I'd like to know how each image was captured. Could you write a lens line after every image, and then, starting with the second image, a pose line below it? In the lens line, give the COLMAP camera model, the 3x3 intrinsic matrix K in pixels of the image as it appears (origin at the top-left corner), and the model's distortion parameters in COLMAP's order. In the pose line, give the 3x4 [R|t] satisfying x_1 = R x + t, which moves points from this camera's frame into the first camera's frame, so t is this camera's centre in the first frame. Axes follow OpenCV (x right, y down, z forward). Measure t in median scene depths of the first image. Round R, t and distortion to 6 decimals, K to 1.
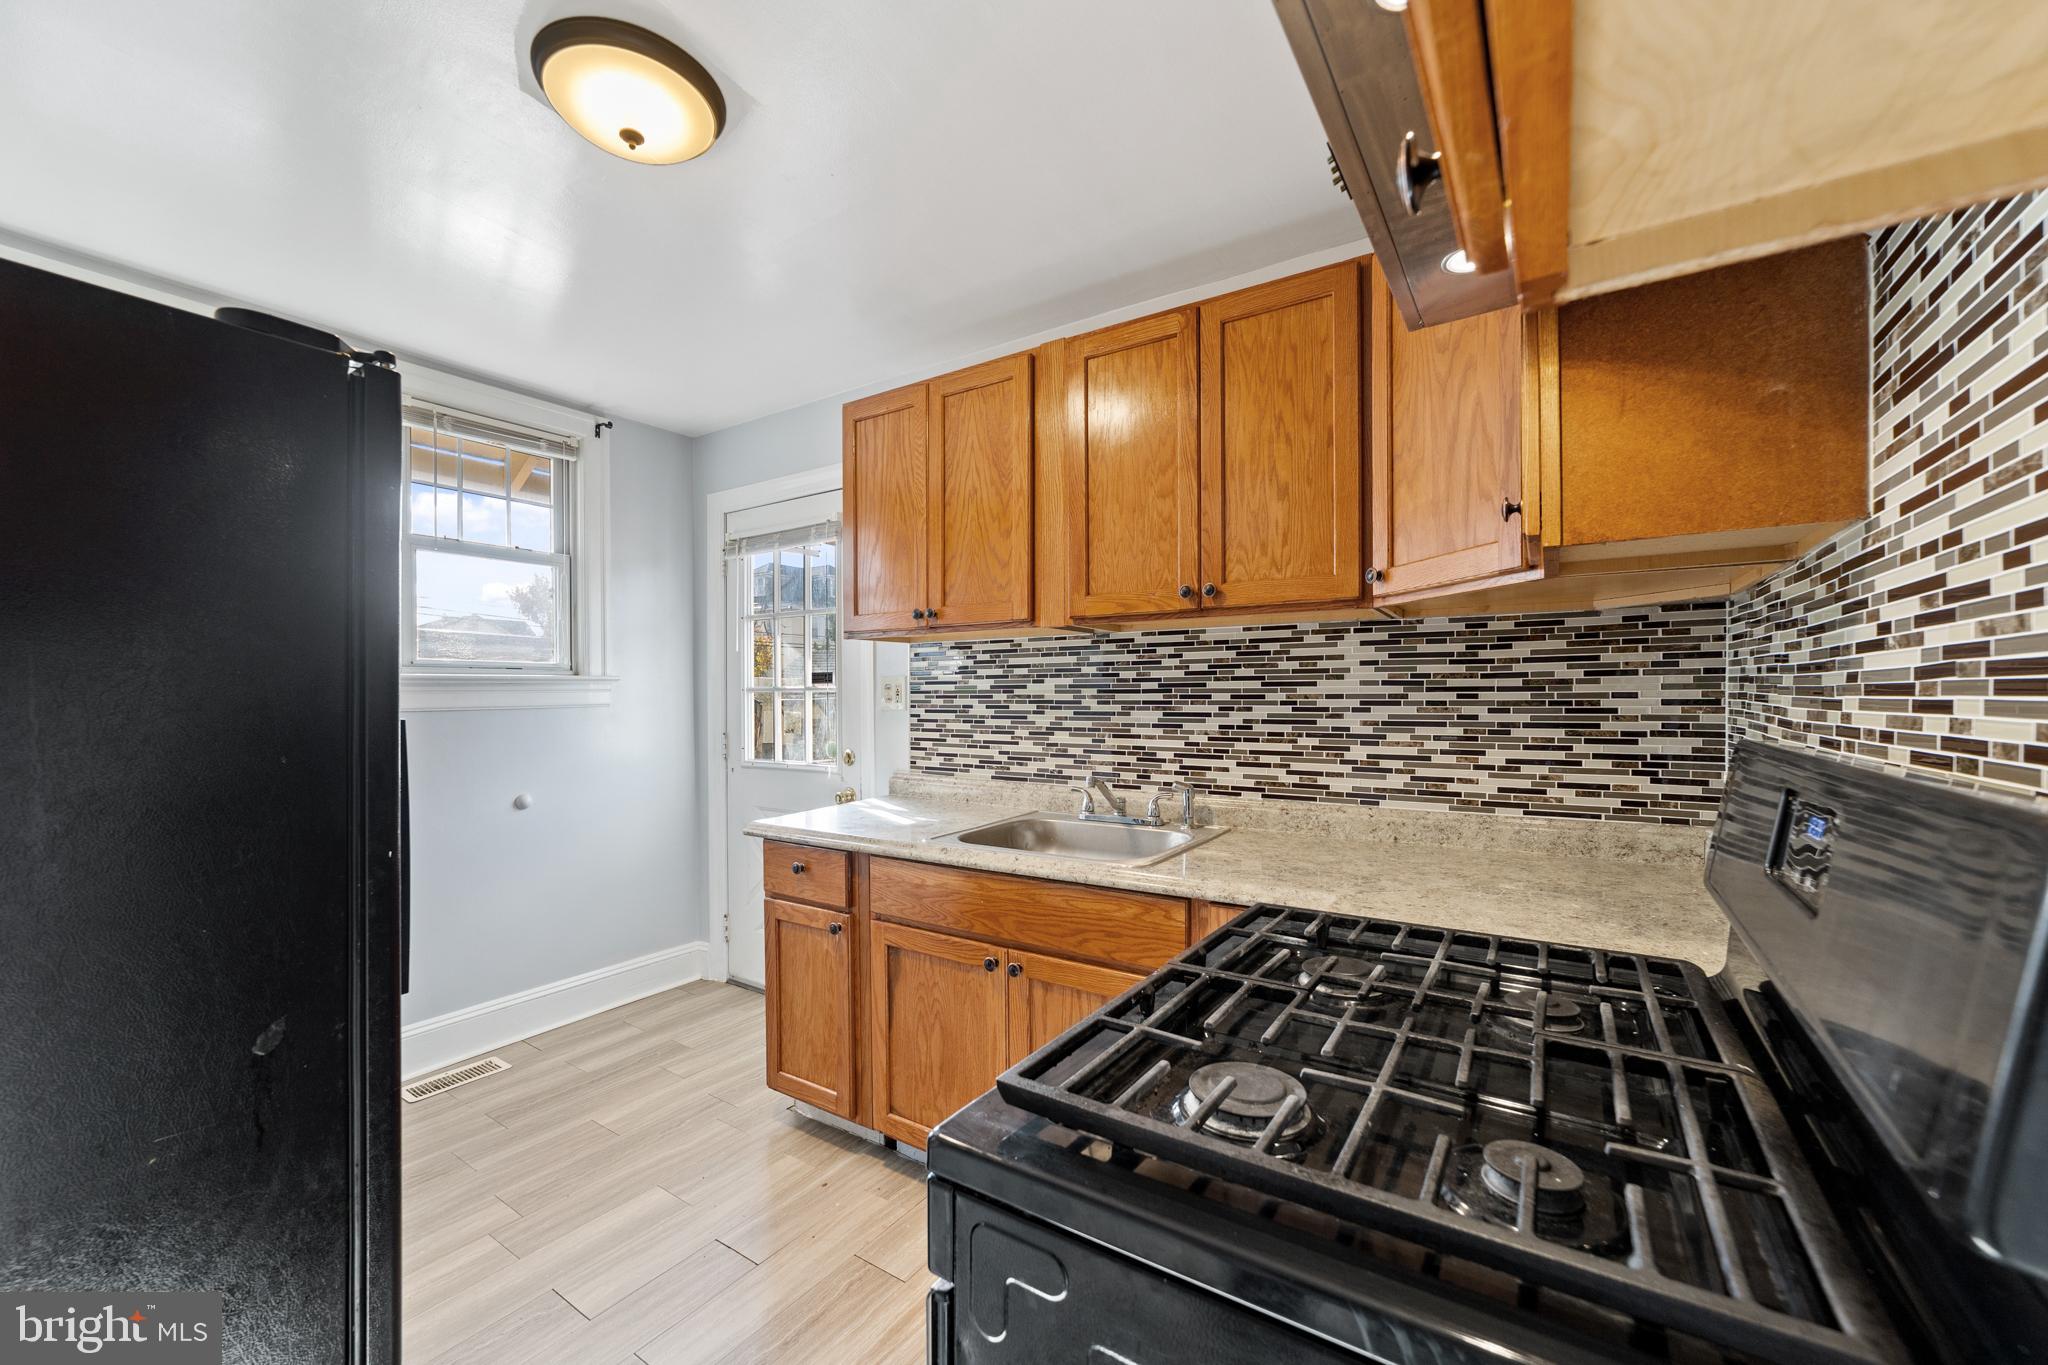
lens RADIAL K [[805.7, 0, 1023.5], [0, 805.7, 695.0], [0, 0, 1]] dist [-0.017472, 0.007771]
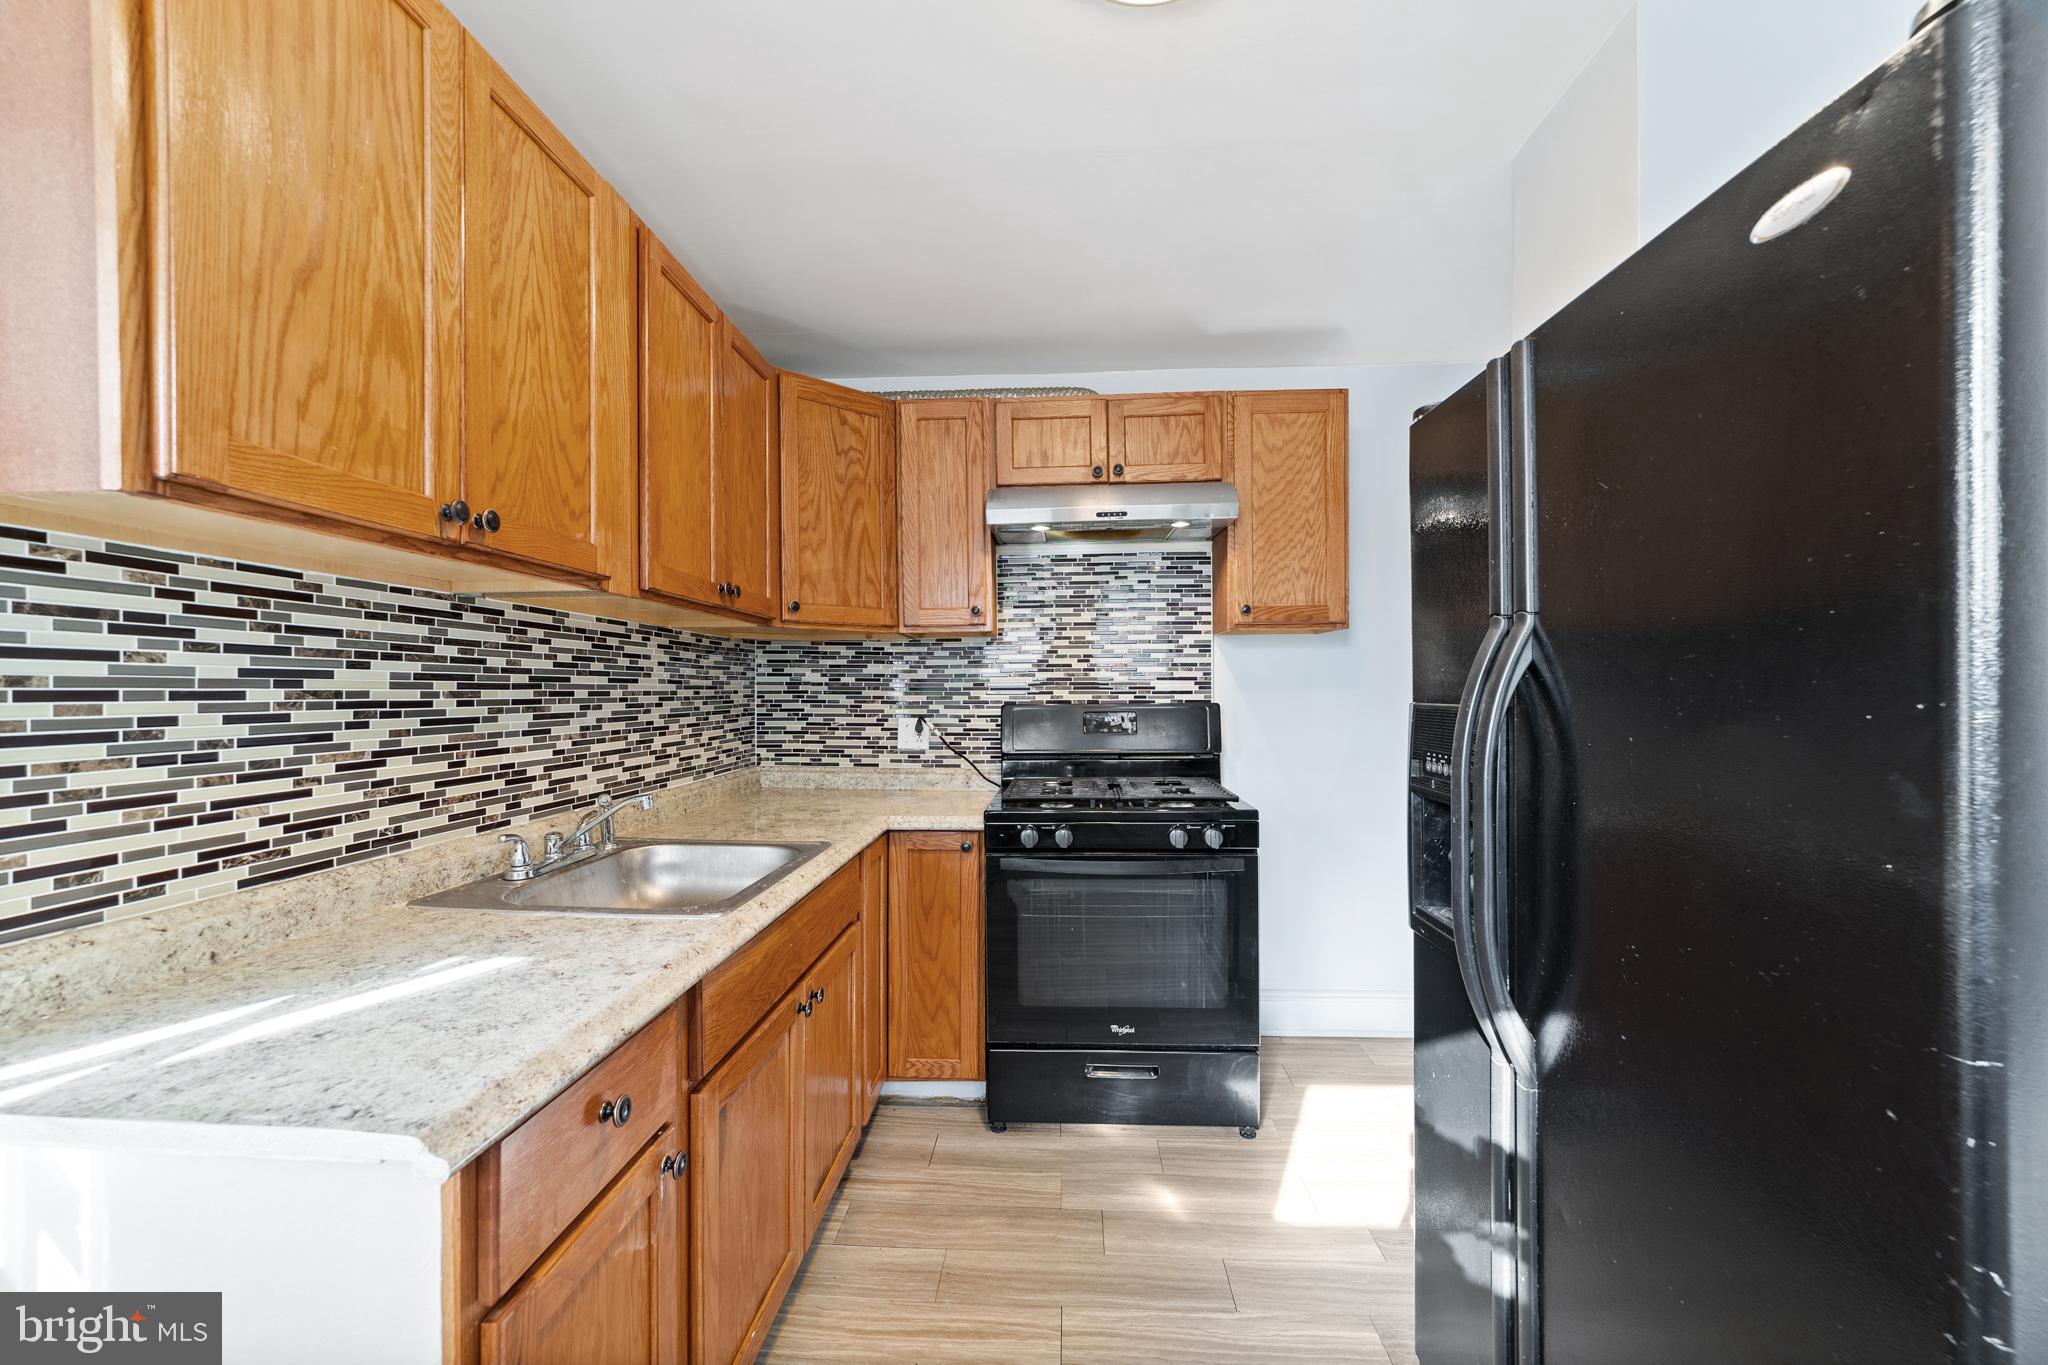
lens RADIAL K [[805.7, 0, 1023.5], [0, 805.7, 695.0], [0, 0, 1]] dist [-0.017472, 0.007771]
pose [[-0.511697, 0.002394, 0.859162, -0.670119], [0.009248, 0.999954, 0.002722, 0.005037], [-0.859116, 0.009338, -0.511696, 0.937513]]
